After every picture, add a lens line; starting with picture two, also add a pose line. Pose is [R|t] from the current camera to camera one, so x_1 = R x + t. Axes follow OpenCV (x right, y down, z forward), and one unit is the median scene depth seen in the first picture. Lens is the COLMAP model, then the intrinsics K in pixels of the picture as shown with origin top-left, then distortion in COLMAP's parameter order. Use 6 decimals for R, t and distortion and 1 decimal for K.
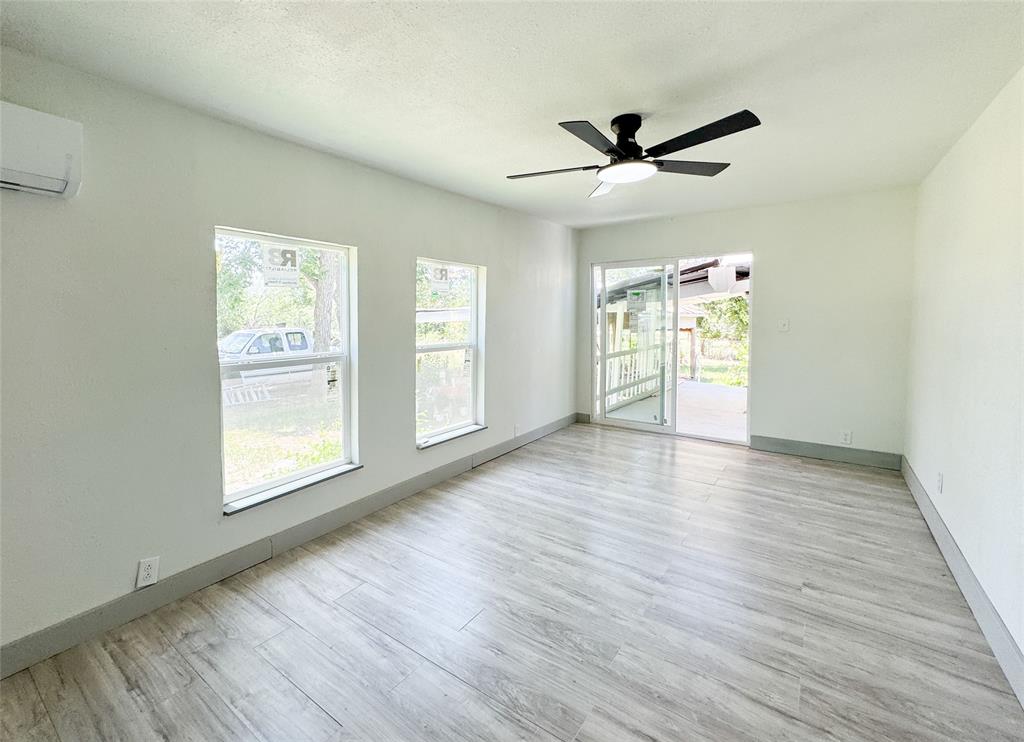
lens RADIAL K [[451.0, 0, 476.9], [0, 451.0, 306.2], [0, 0, 1]] dist [0.000676, 0.001005]
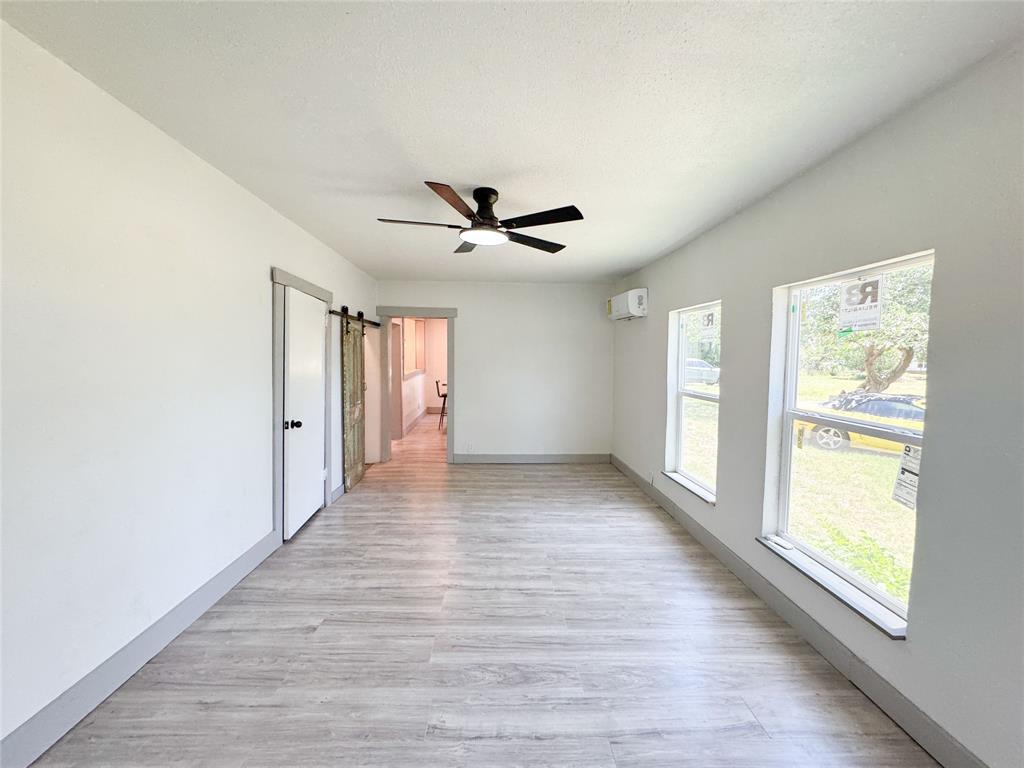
lens RADIAL K [[409.7, 0, 507.6], [0, 409.7, 381.0], [0, 0, 1]] dist [-0.001349, 0.000085]
pose [[-0.775590, 0.024548, -0.630760, 0.839841], [-0.007281, 0.998829, 0.047826, 0.035367], [0.631195, 0.041686, -0.774503, 1.701866]]
